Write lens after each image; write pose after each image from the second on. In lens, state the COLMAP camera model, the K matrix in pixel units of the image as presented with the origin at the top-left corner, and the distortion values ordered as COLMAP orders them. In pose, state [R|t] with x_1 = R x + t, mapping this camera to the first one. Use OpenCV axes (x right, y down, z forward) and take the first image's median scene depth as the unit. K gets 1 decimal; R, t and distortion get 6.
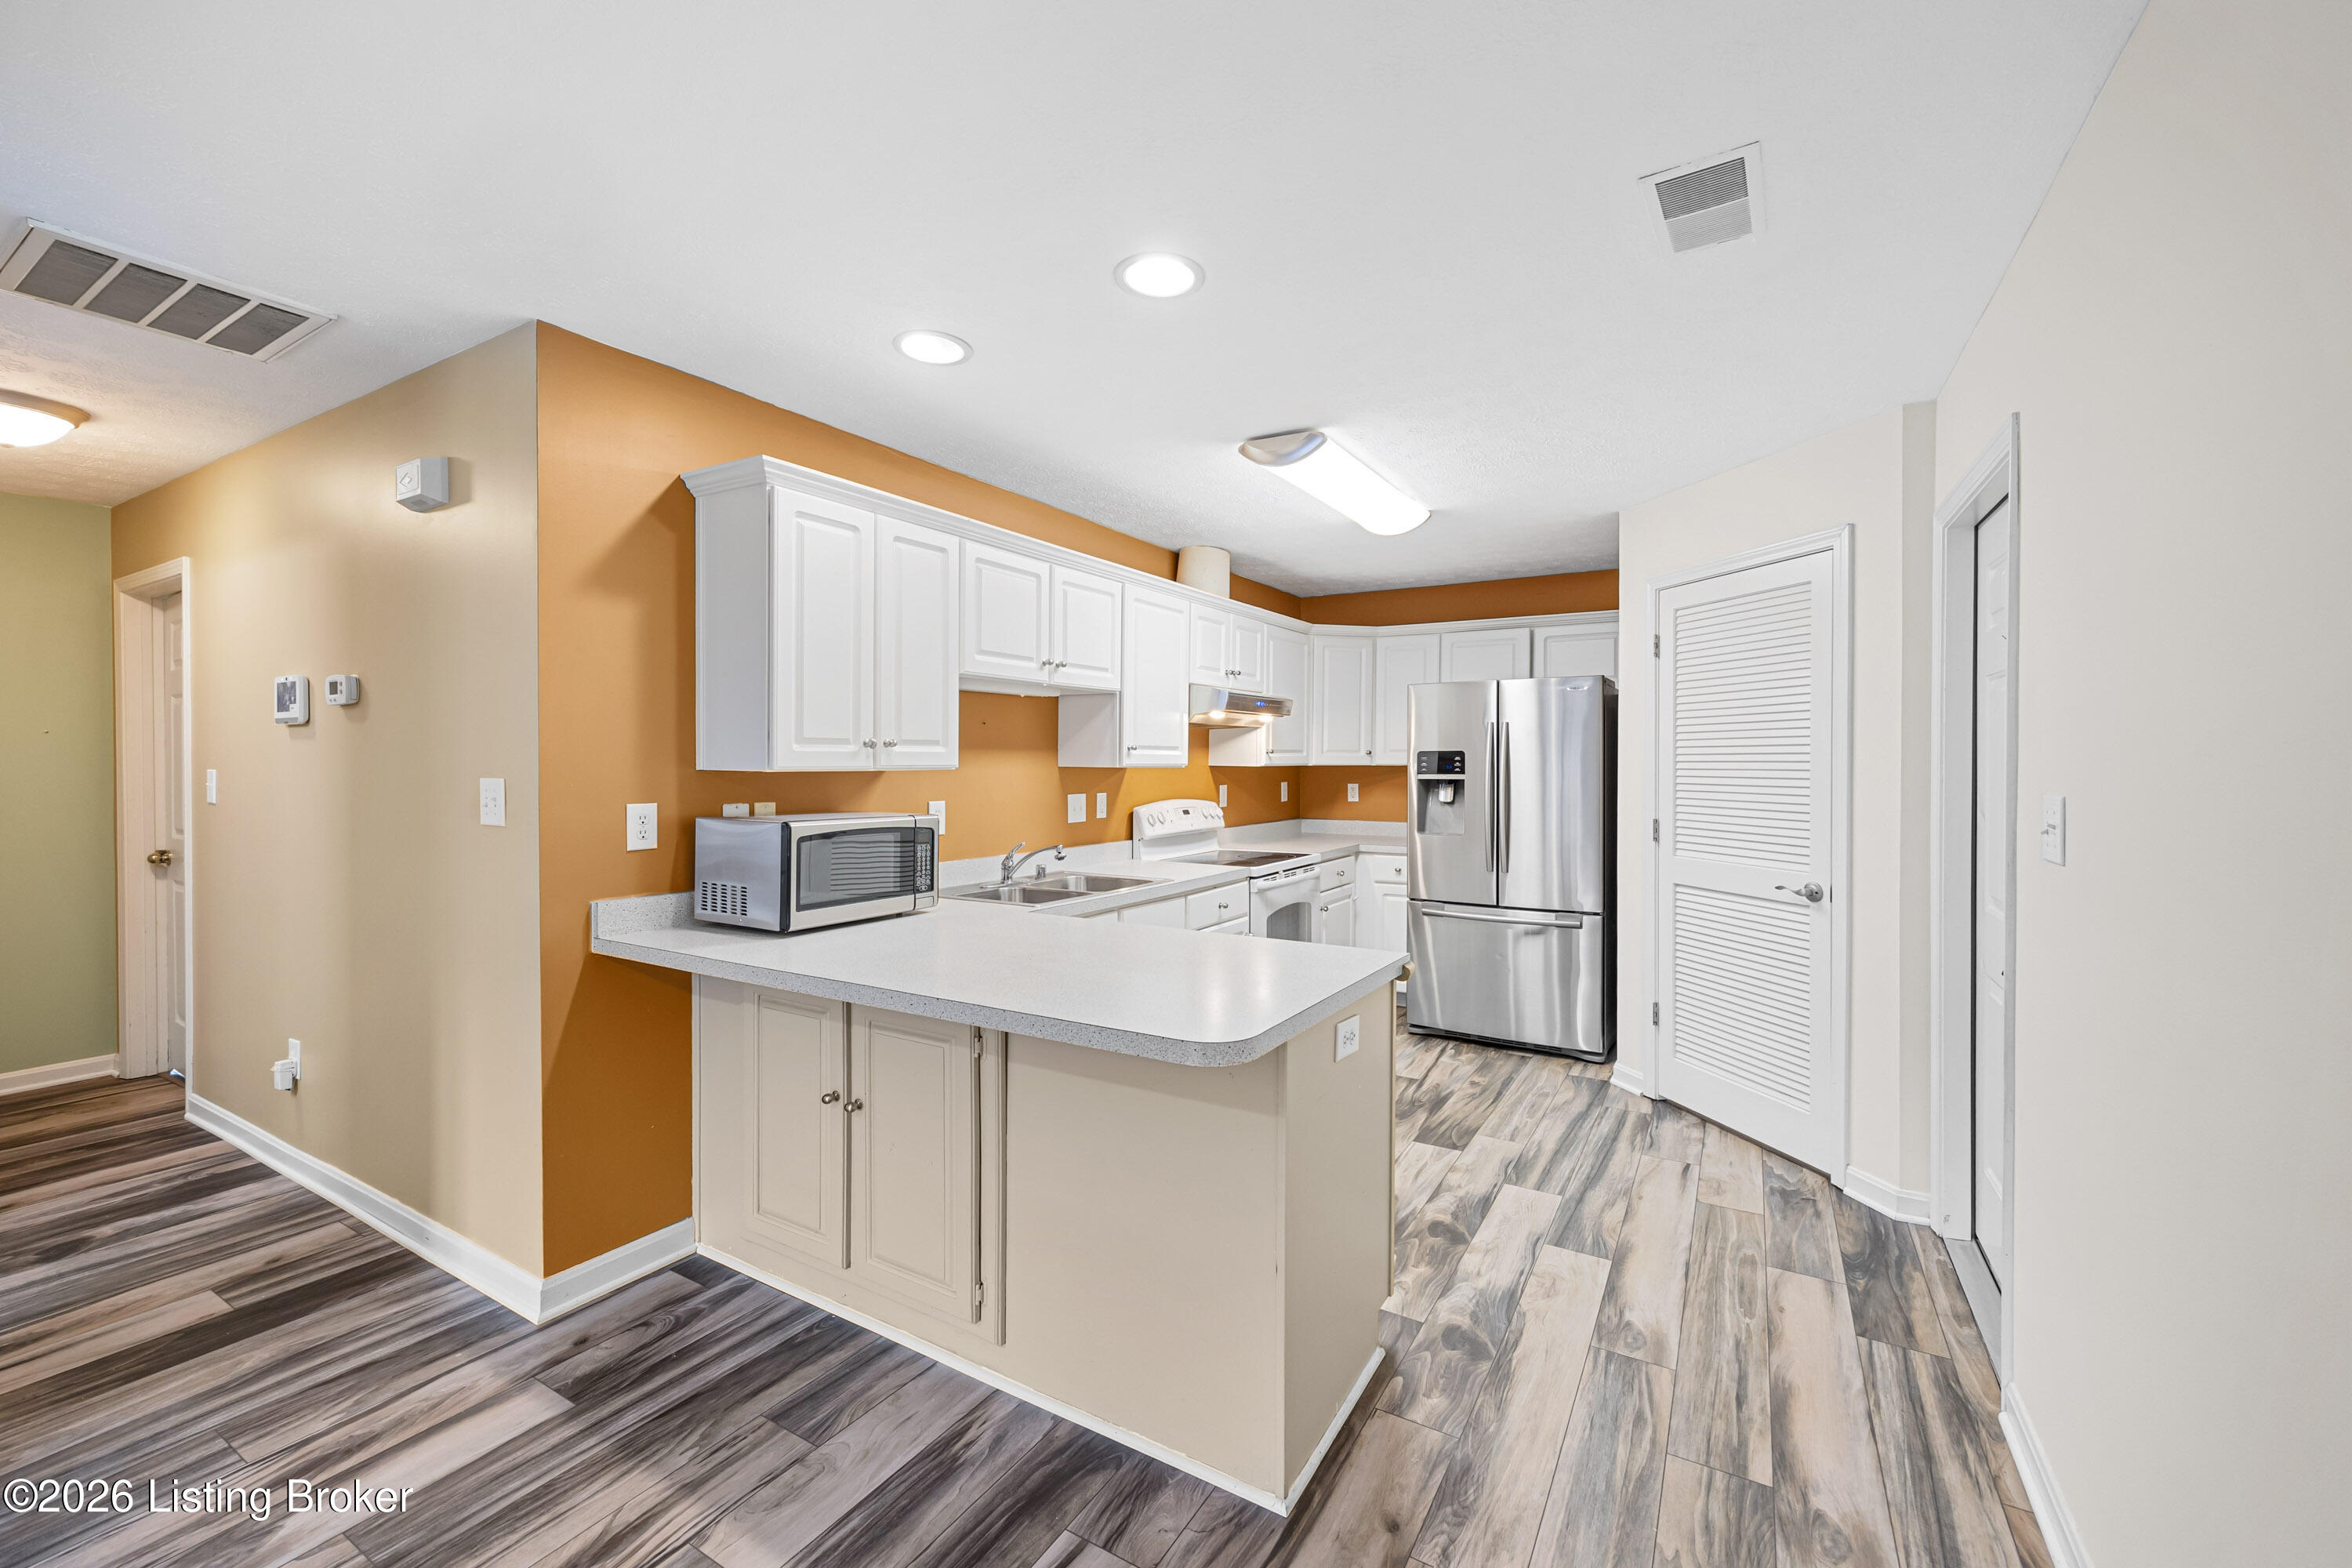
lens RADIAL K [[919.5, 0, 1166.8], [0, 919.5, 771.2], [0, 0, 1]] dist [-0.001675, 0.000369]
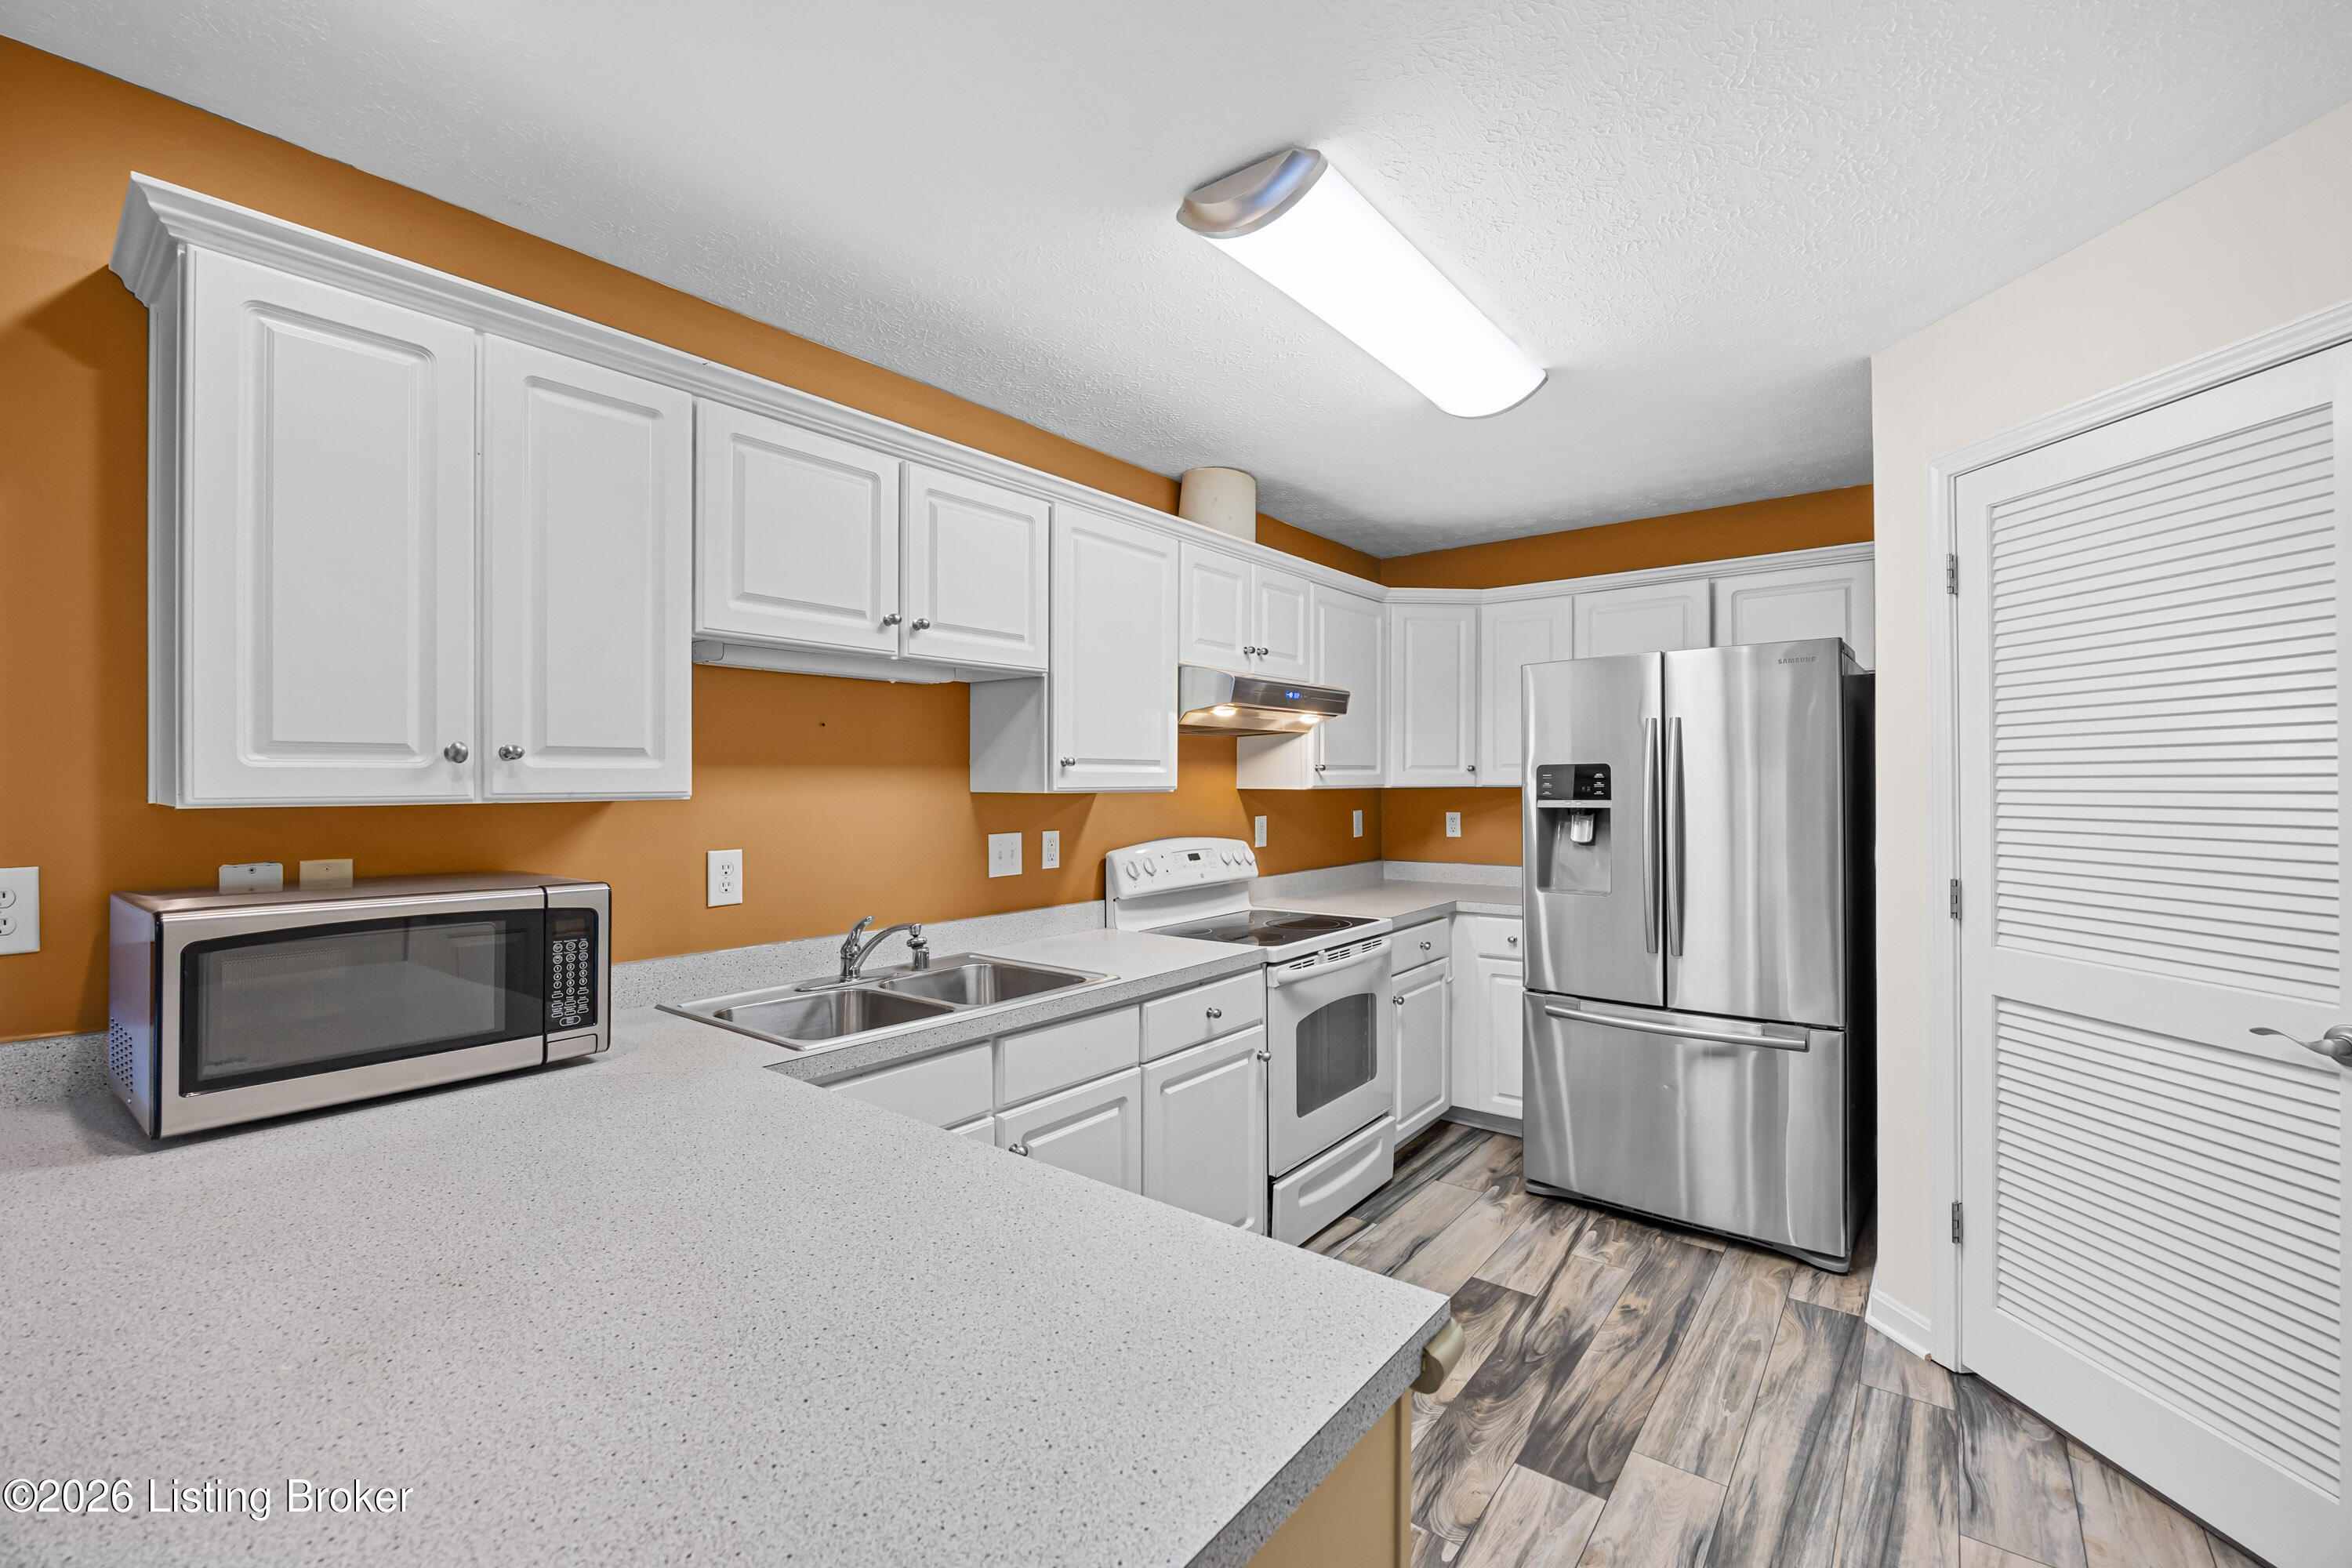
lens RADIAL K [[1020.6, 0, 1187.6], [0, 1020.6, 783.4], [0, 0, 1]] dist [-0.017694, 0.002666]
pose [[0.996402, -0.006121, -0.084532, 0.106358], [0.005219, 0.999927, -0.010884, -0.002686], [0.084592, 0.010404, 0.996361, 0.315604]]
